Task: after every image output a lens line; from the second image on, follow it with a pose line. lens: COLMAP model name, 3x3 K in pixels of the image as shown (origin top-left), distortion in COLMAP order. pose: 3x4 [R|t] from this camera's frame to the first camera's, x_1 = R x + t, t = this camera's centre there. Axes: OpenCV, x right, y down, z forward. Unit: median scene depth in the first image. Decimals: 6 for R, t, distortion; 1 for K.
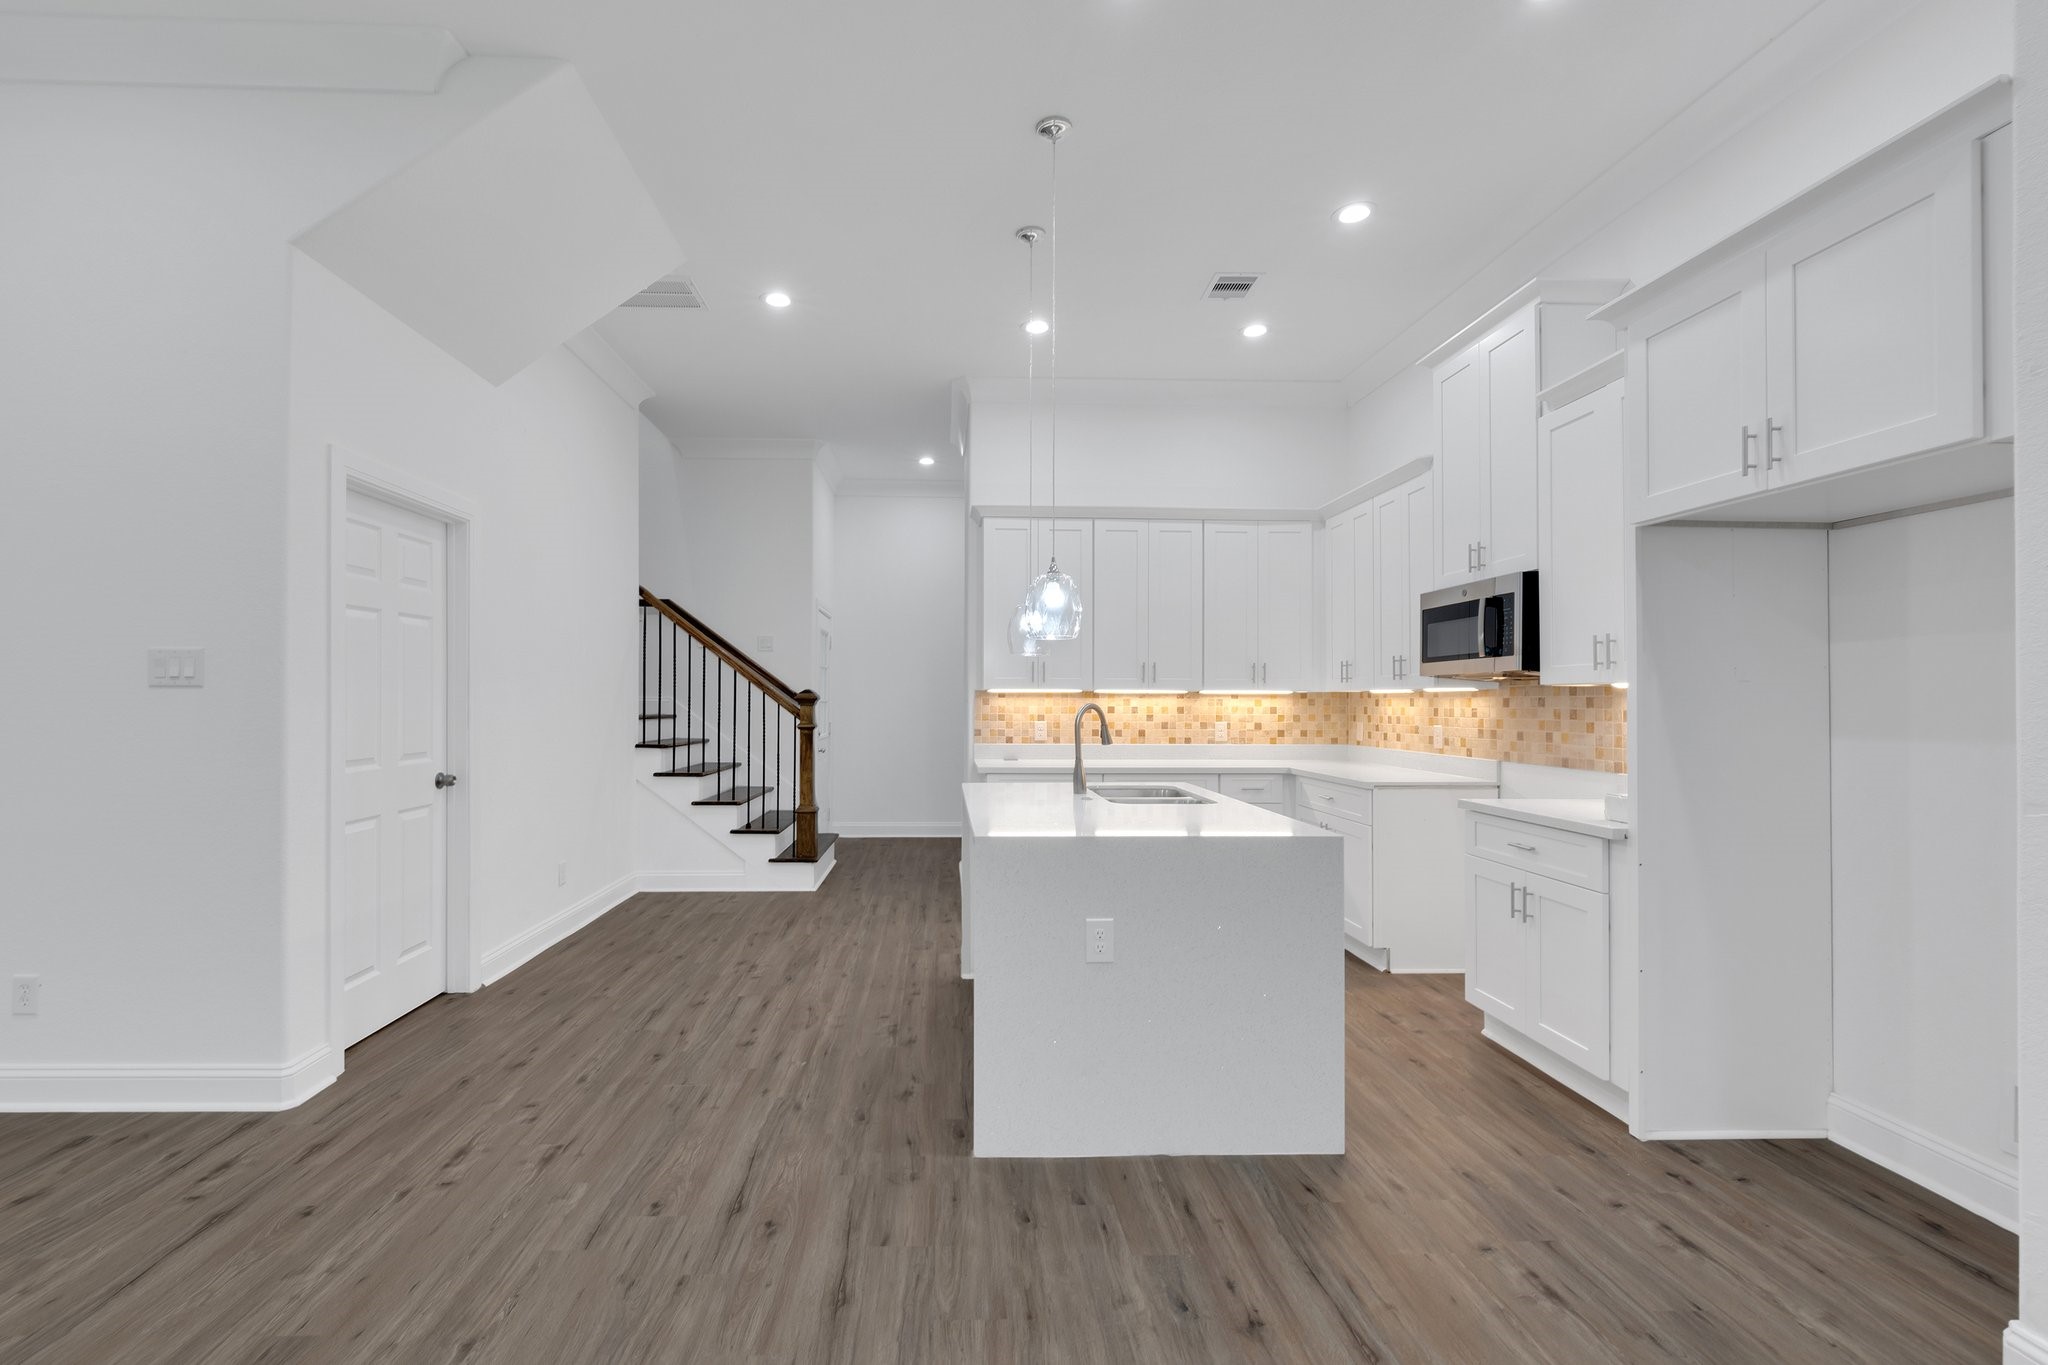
lens RADIAL K [[923.0, 0, 953.0], [0, 923.0, 693.1], [0, 0, 1]] dist [-0.000226, -0.000197]
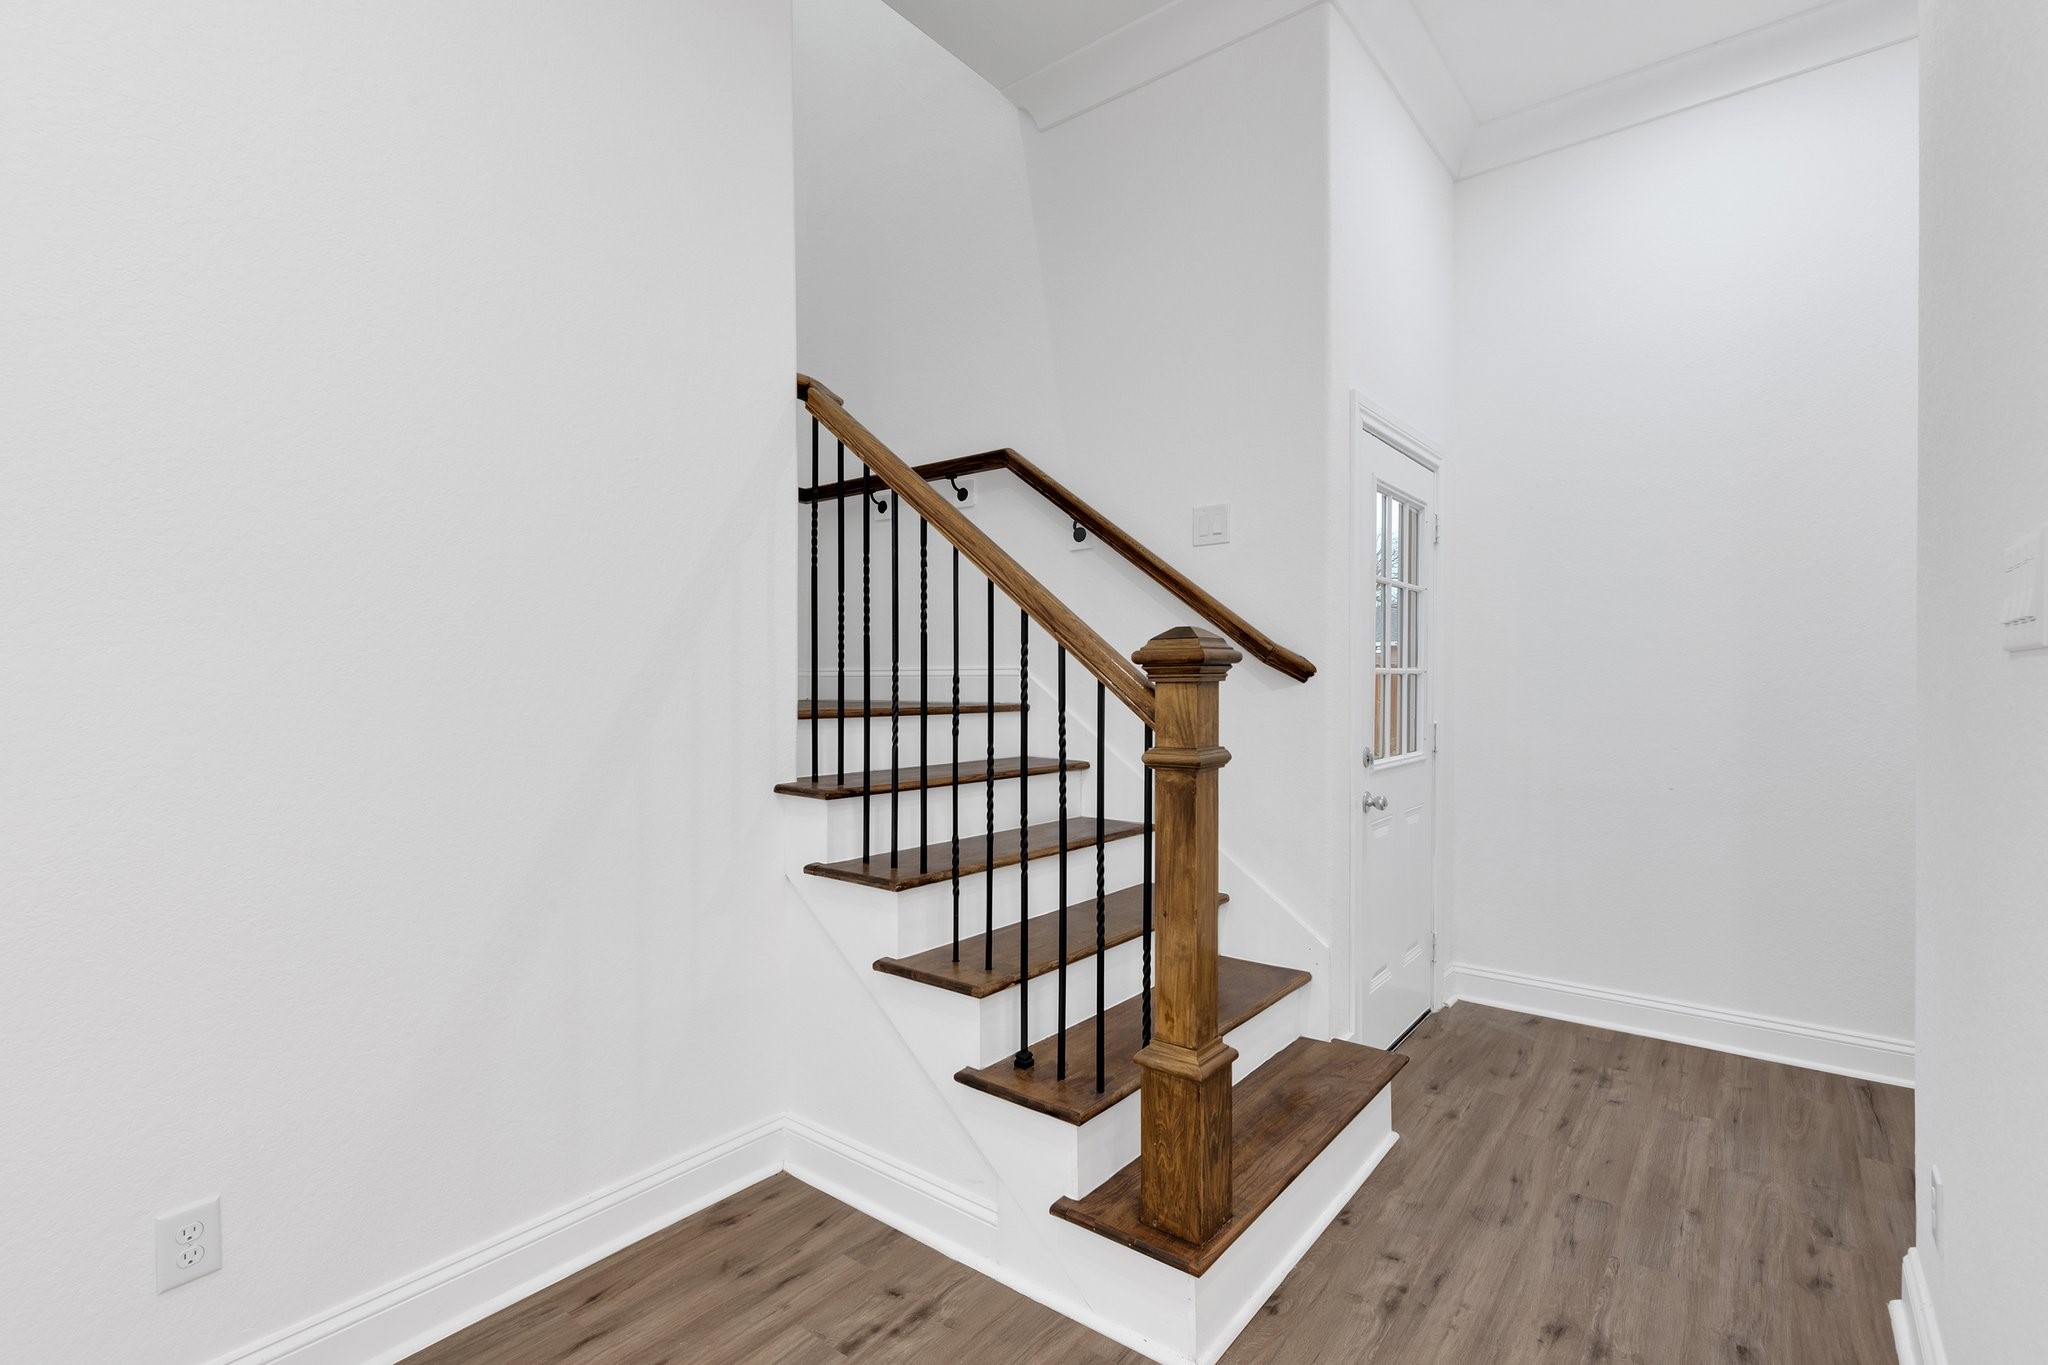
lens RADIAL K [[923.0, 0, 1015.5], [0, 923.0, 686.7], [0, 0, 1]] dist [-0.000226, -0.000197]
pose [[0.780731, 0.001376, -0.624865, -0.034931], [0.009451, 0.999857, 0.014011, 0.013985], [0.624795, -0.016844, 0.780607, 1.019391]]
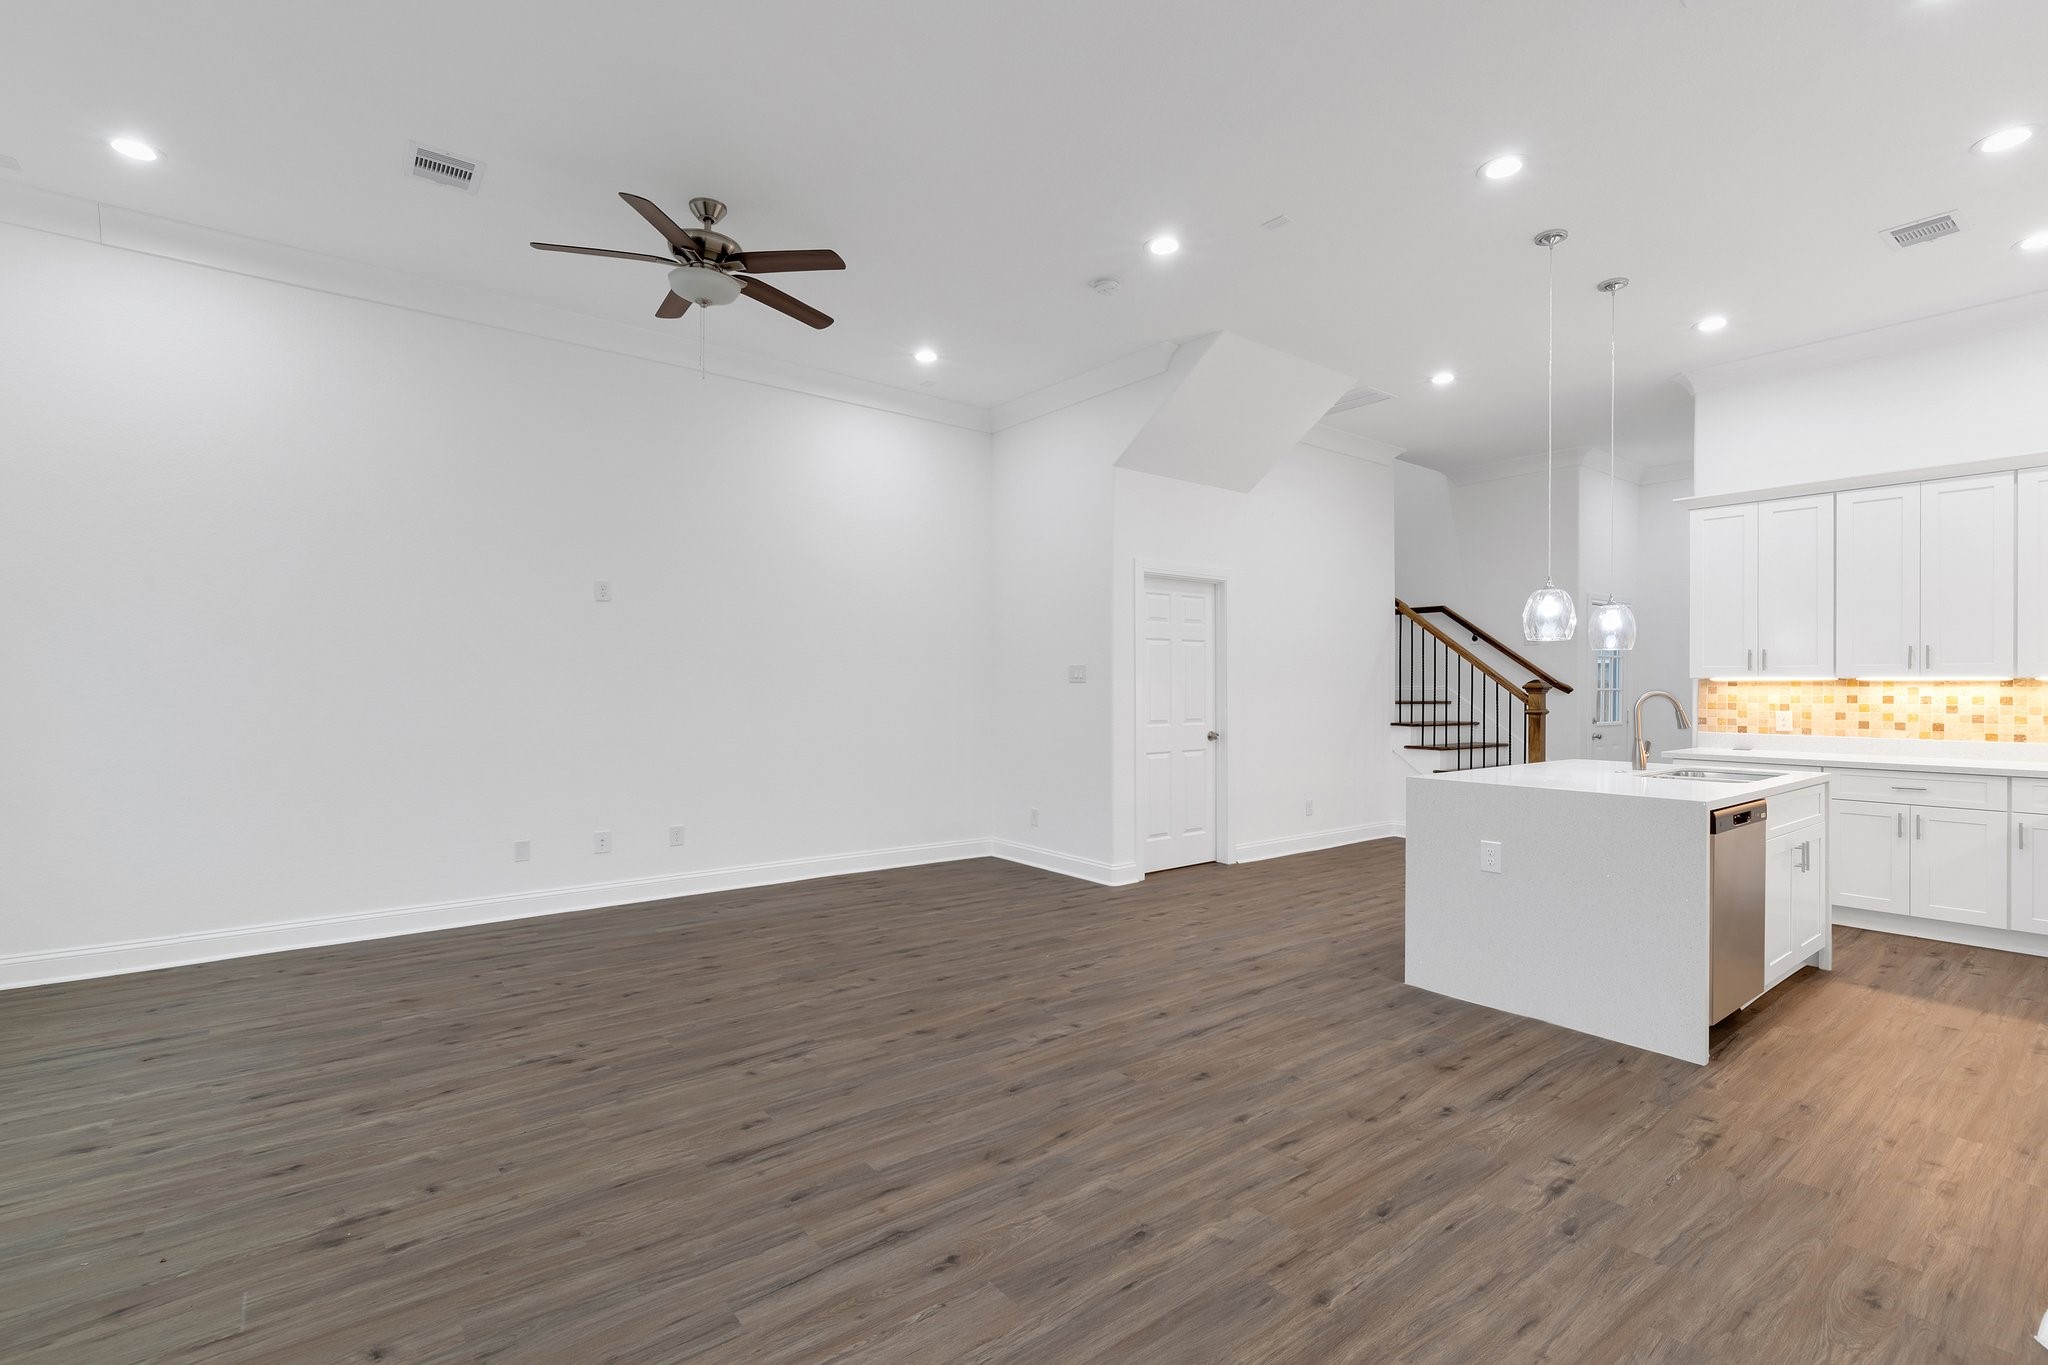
lens RADIAL K [[883.3, 0, 1008.4], [0, 883.3, 687.0], [0, 0, 1]] dist [0.009351, -0.002943]
pose [[0.592685, -0.002019, -0.805432, 0.449800], [0.005022, 0.999987, 0.001189, 0.001334], [0.805418, -0.004750, 0.592688, -0.221780]]
